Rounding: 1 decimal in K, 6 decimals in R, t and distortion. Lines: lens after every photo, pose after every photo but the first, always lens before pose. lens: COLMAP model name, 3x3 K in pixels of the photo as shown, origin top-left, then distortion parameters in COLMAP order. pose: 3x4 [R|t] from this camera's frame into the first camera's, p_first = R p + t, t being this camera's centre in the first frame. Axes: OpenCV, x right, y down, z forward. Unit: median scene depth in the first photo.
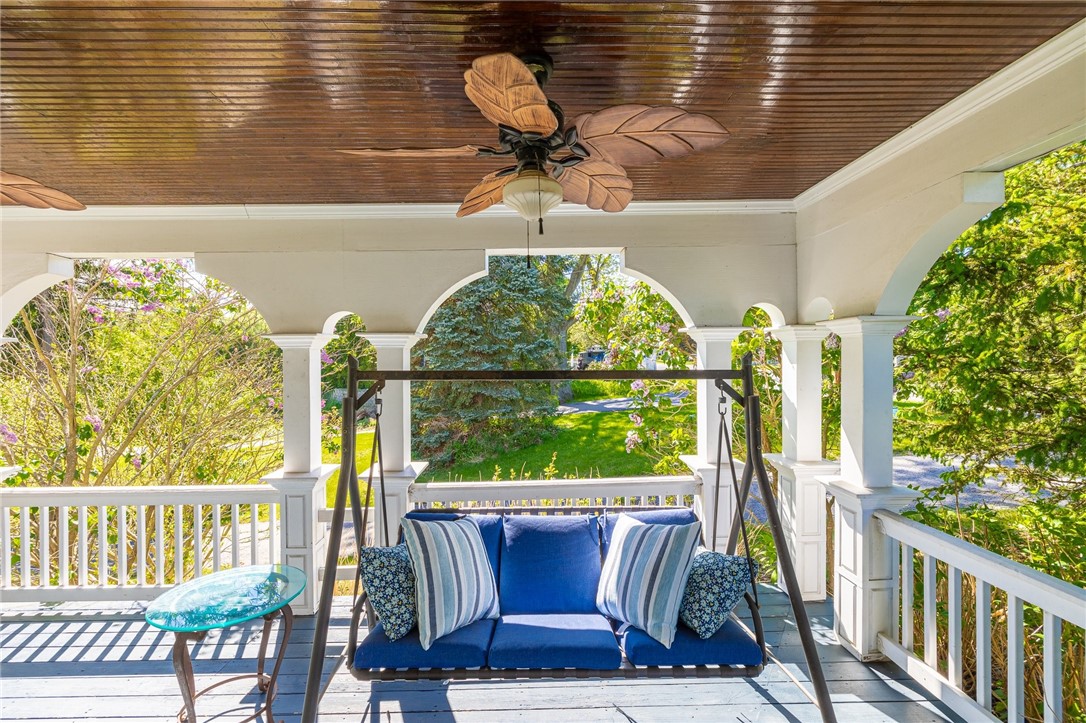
lens RADIAL K [[454.9, 0, 537.2], [0, 454.9, 355.9], [0, 0, 1]] dist [-0.000376, -0.000984]
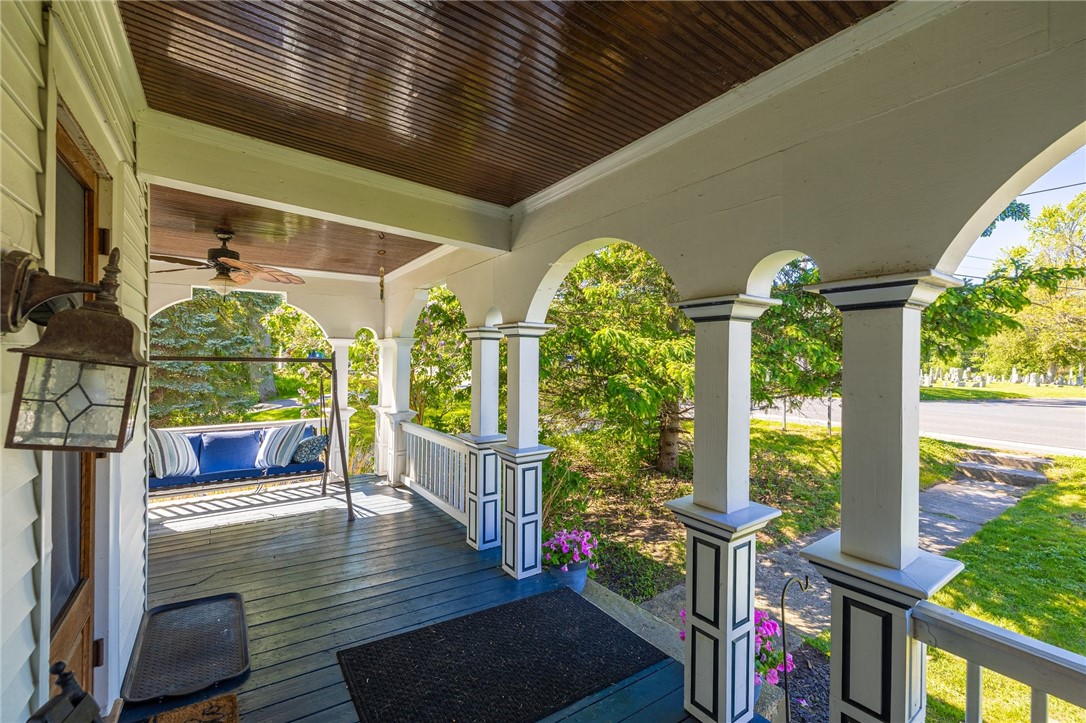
lens RADIAL K [[454.9, 0, 540.1], [0, 454.9, 357.7], [0, 0, 1]] dist [-0.000376, -0.000984]
pose [[0.832670, 0.021971, 0.553333, 0.041715], [-0.023992, 0.999706, -0.003592, 0.005204], [-0.553249, -0.010285, 0.832952, -1.307566]]
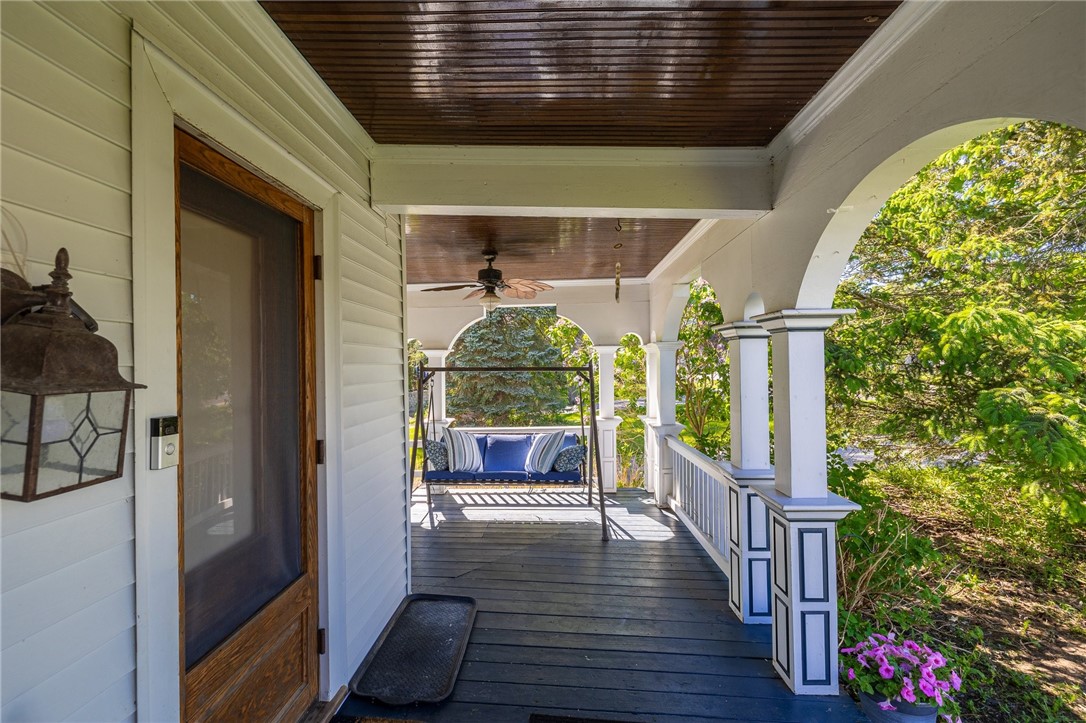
lens RADIAL K [[454.9, 0, 538.0], [0, 454.9, 360.6], [0, 0, 1]] dist [-0.000376, -0.000984]
pose [[0.997720, -0.000437, -0.067493, 0.295878], [0.000387, 1.000000, -0.000765, -0.001127], [0.067493, 0.000737, 0.997719, -1.092960]]
